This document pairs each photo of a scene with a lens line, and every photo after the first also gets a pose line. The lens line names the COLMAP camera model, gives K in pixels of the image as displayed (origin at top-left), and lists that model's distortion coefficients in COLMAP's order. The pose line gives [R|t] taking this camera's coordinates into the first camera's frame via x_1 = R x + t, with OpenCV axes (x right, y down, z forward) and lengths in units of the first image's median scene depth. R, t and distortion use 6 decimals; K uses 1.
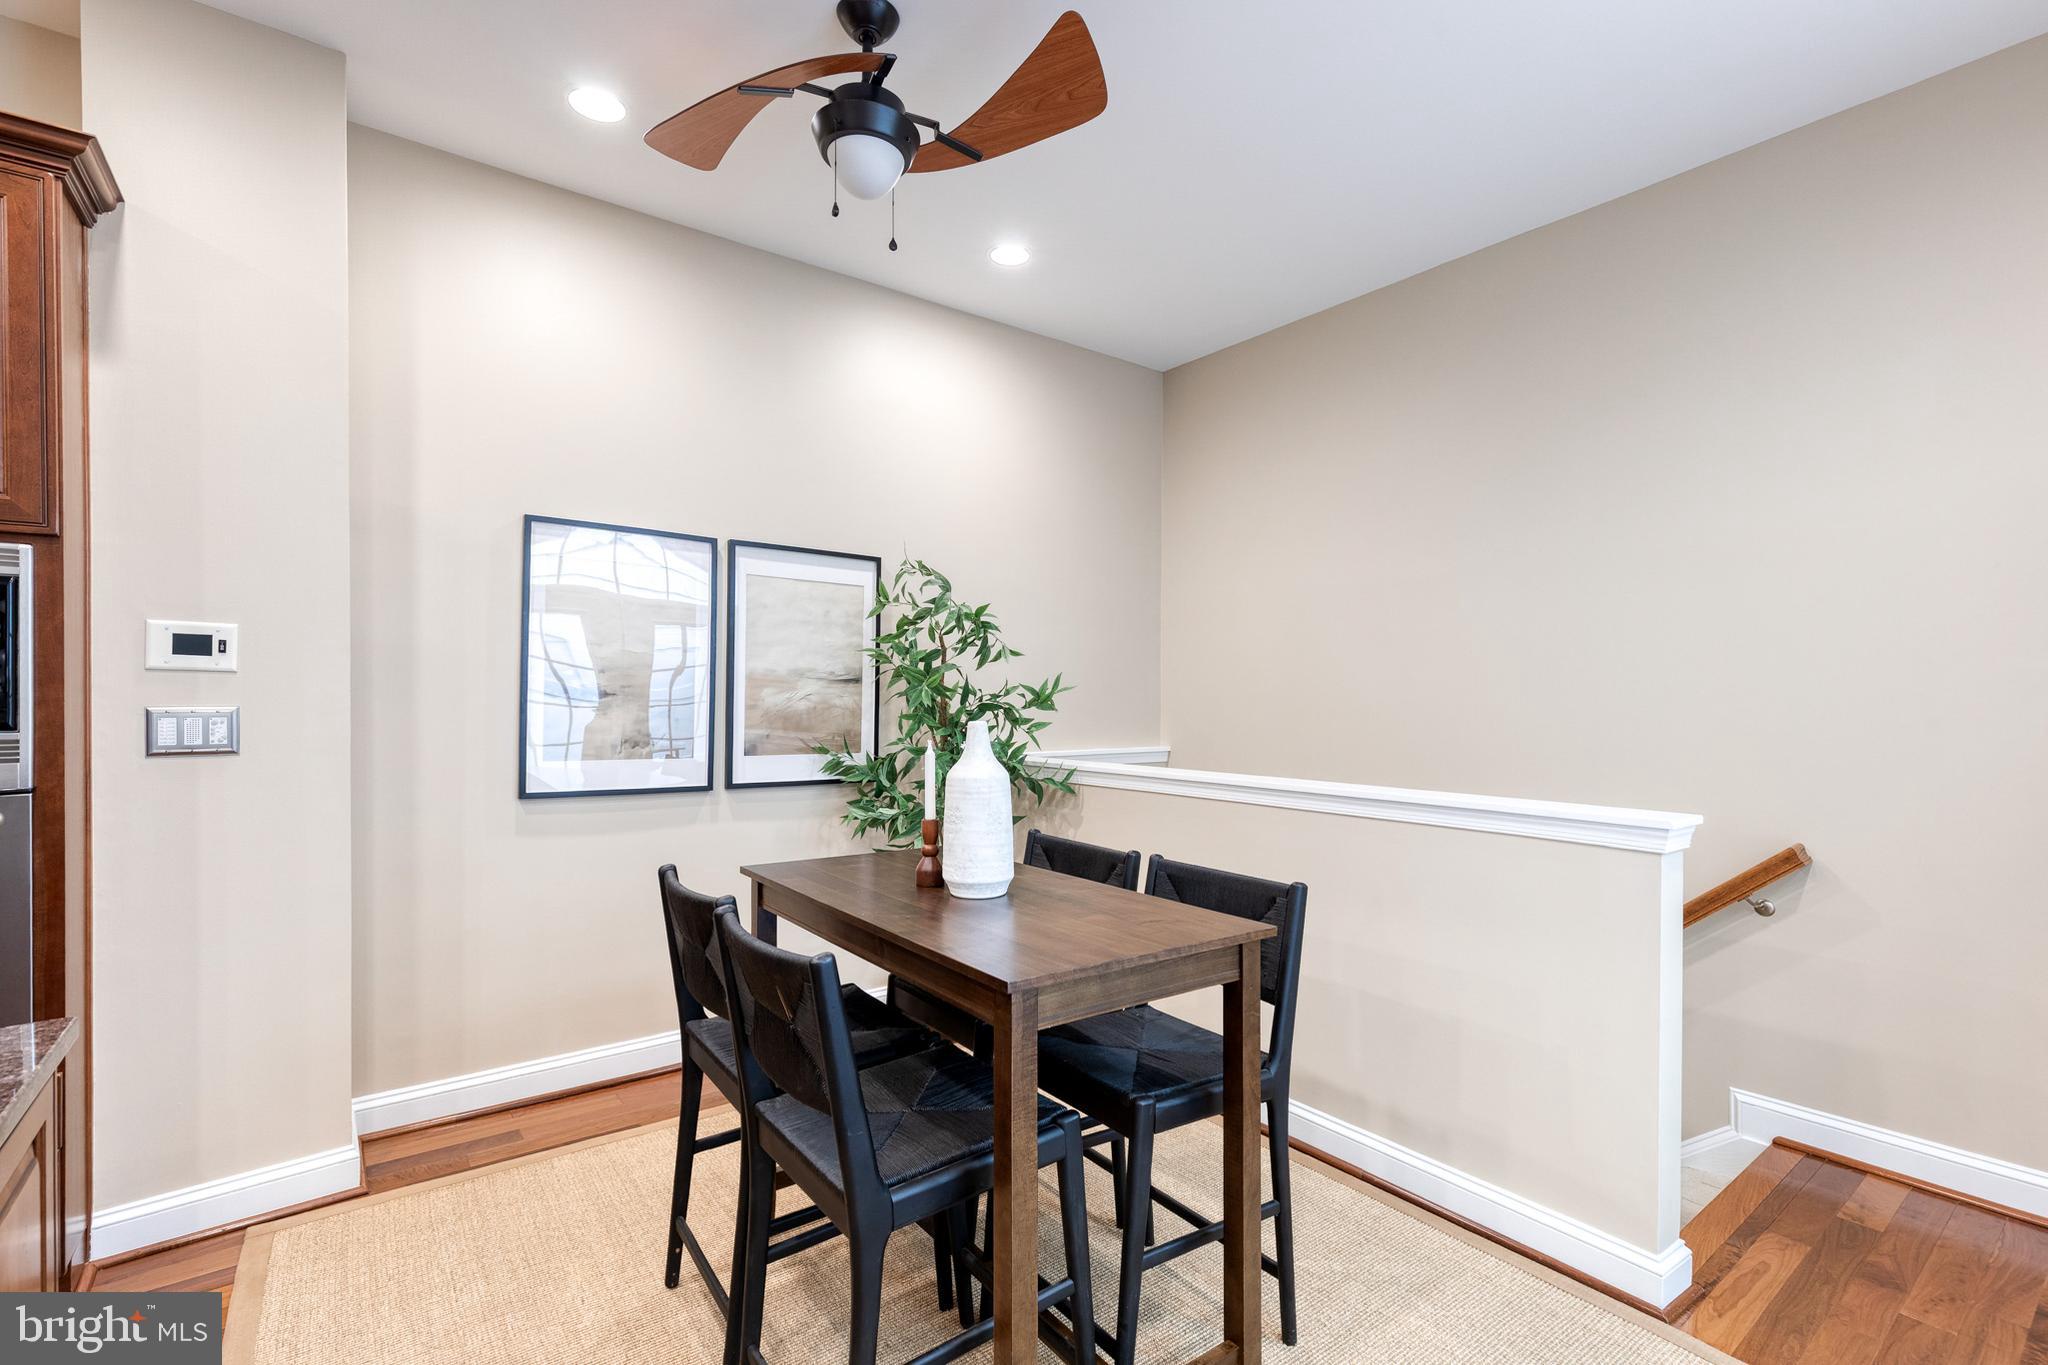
lens RADIAL K [[927.8, 0, 1047.9], [0, 927.8, 707.3], [0, 0, 1]] dist [0.012376, -0.003354]
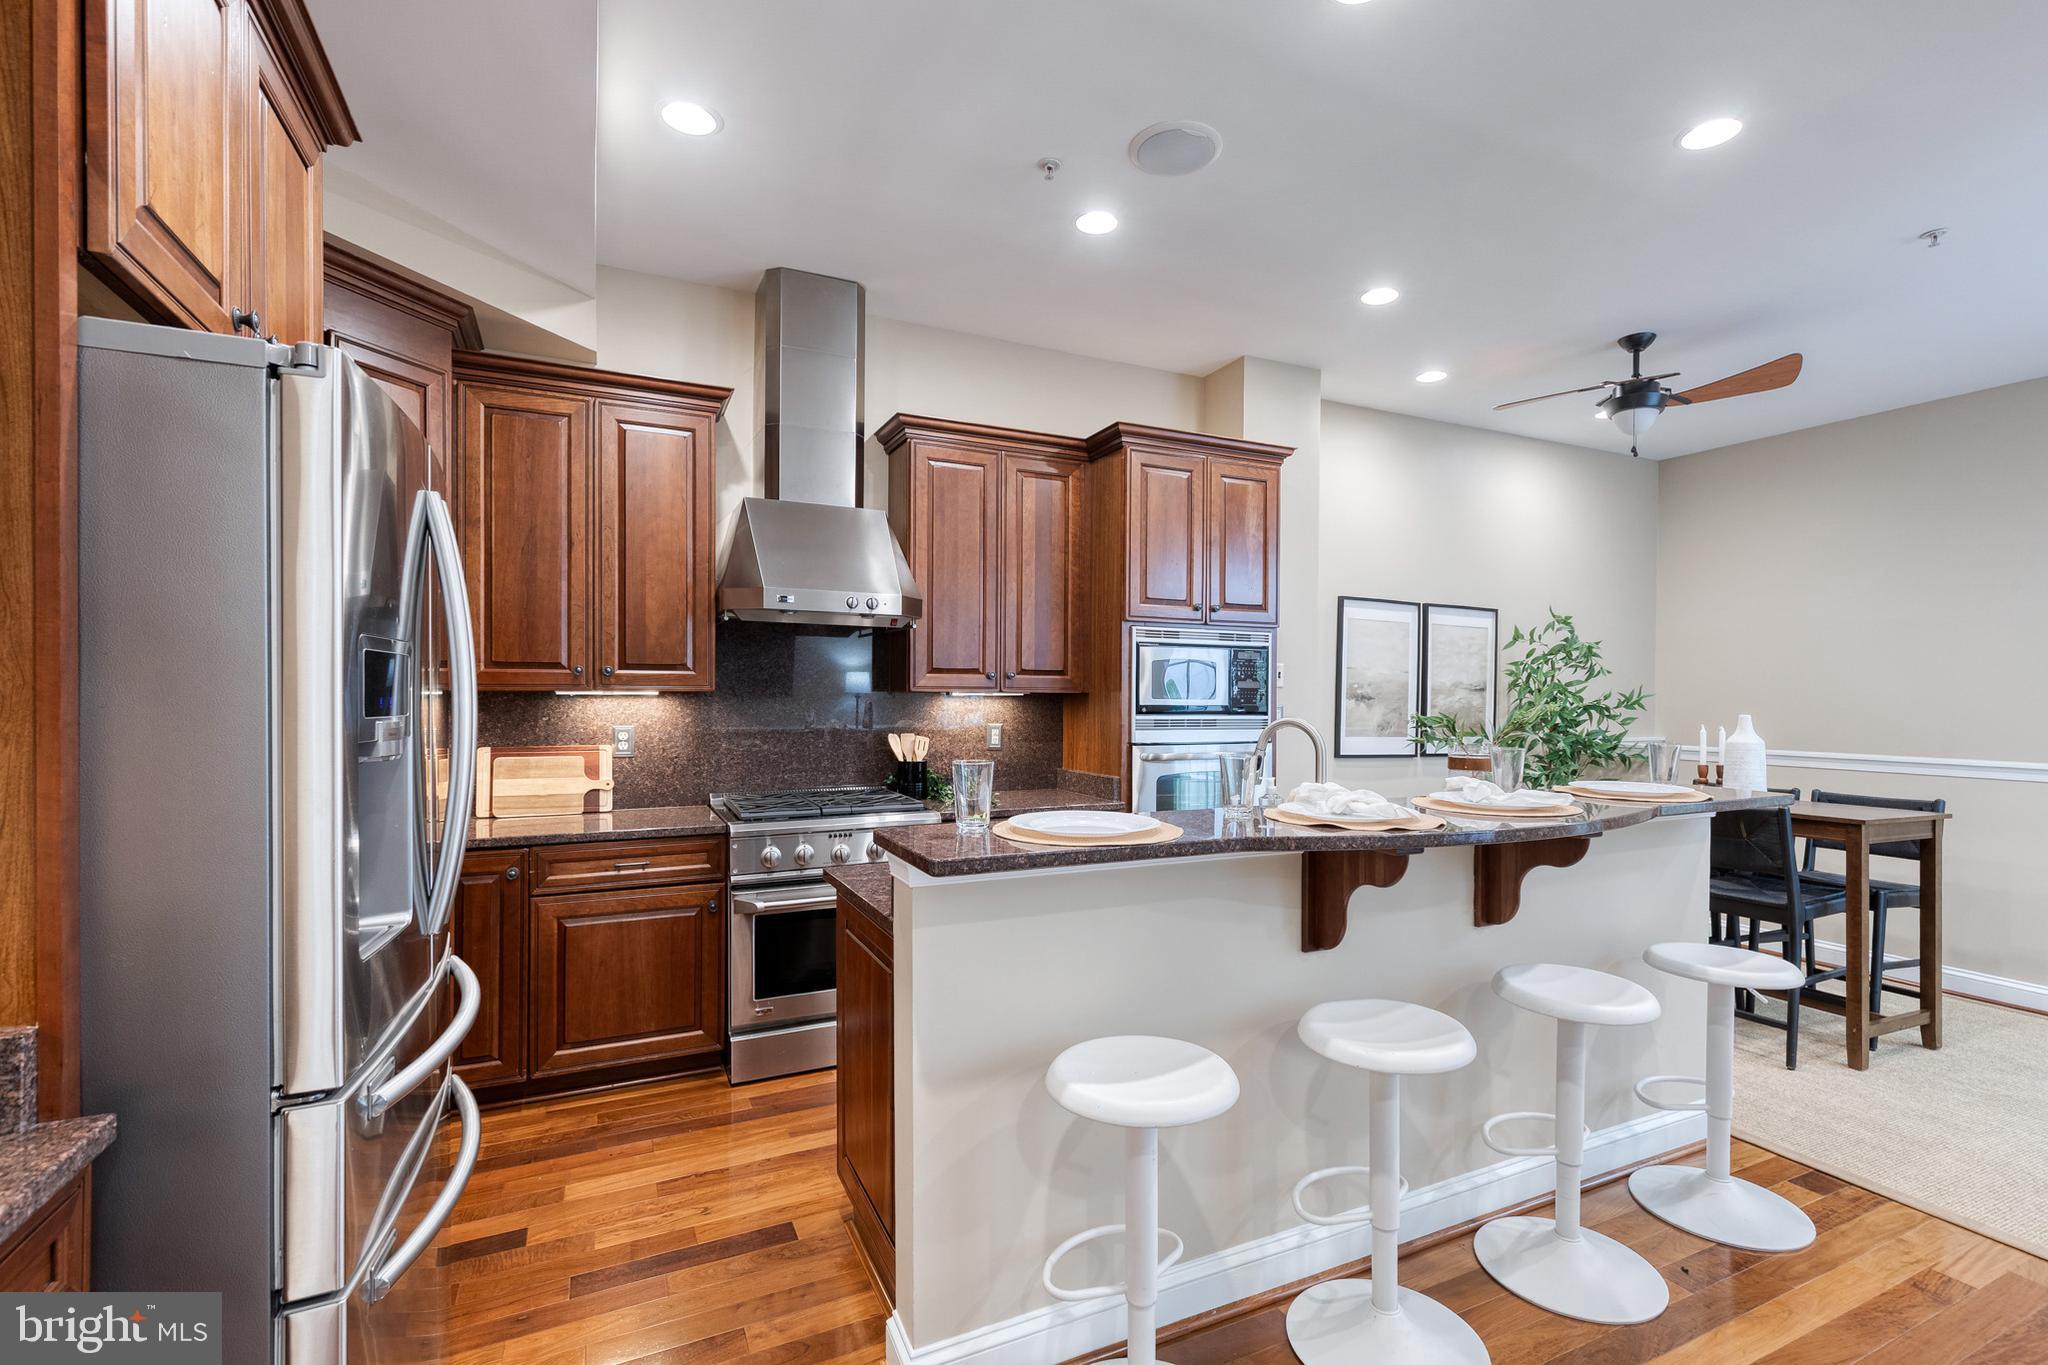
lens RADIAL K [[927.8, 0, 1053.9], [0, 927.8, 704.3], [0, 0, 1]] dist [0.012376, -0.003354]
pose [[0.977679, 0.006617, -0.209999, -0.774084], [-0.007121, 0.999973, -0.001645, 0.004484], [0.209982, 0.003104, 0.977700, -0.886022]]
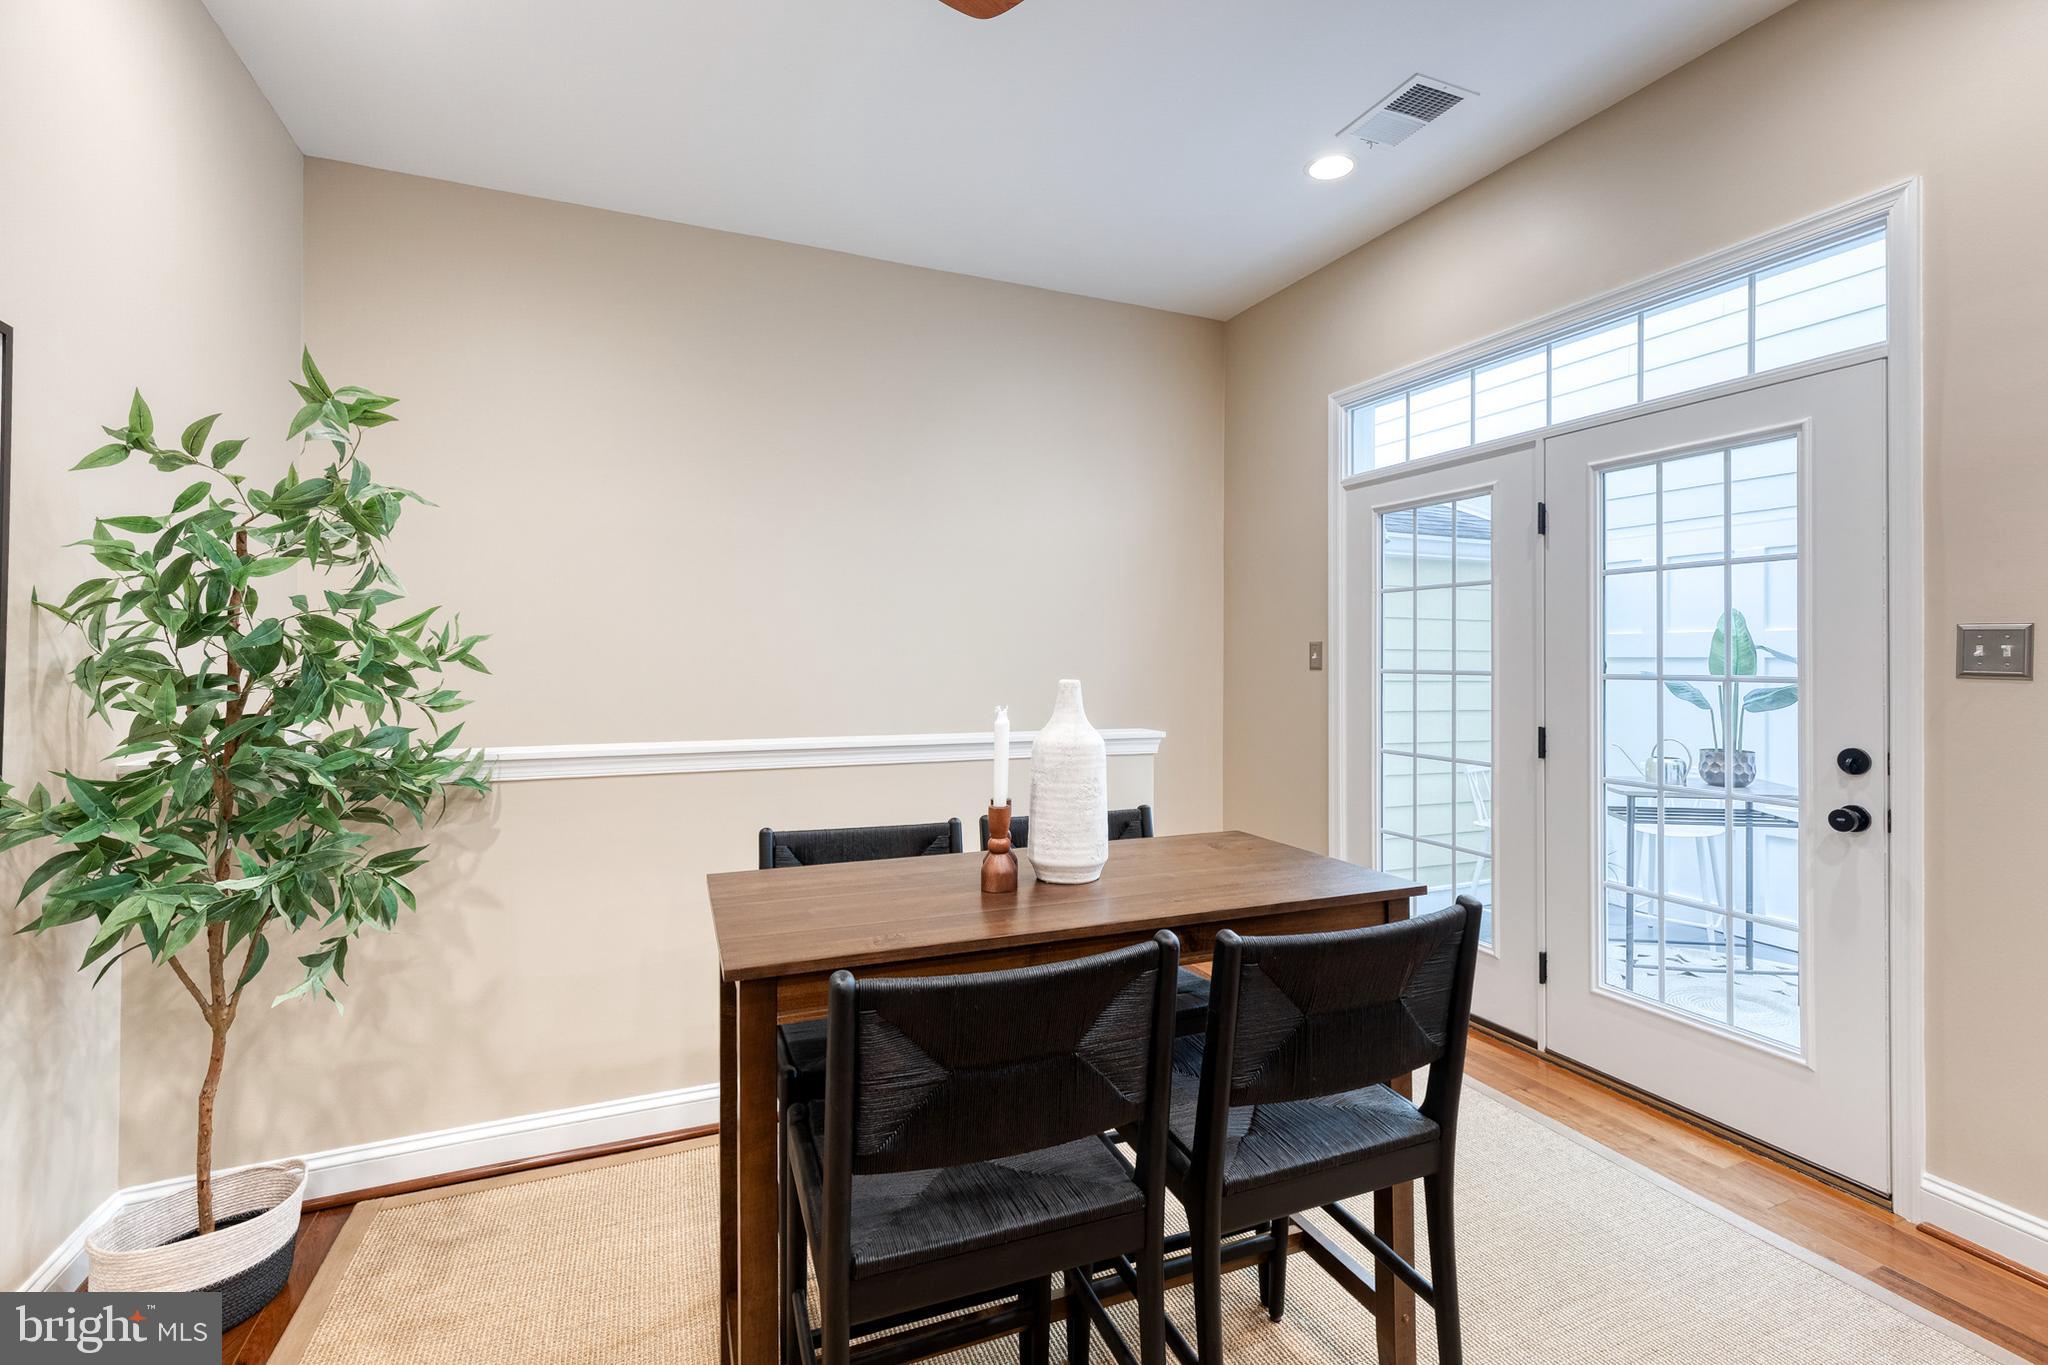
lens RADIAL K [[927.8, 0, 1024.1], [0, 927.8, 669.1], [0, 0, 1]] dist [0.012376, -0.003354]
pose [[0.273847, -0.001950, 0.961771, -0.648324], [0.007078, 0.999975, 0.000012, 0.003232], [-0.961747, 0.006805, 0.273854, 0.554625]]
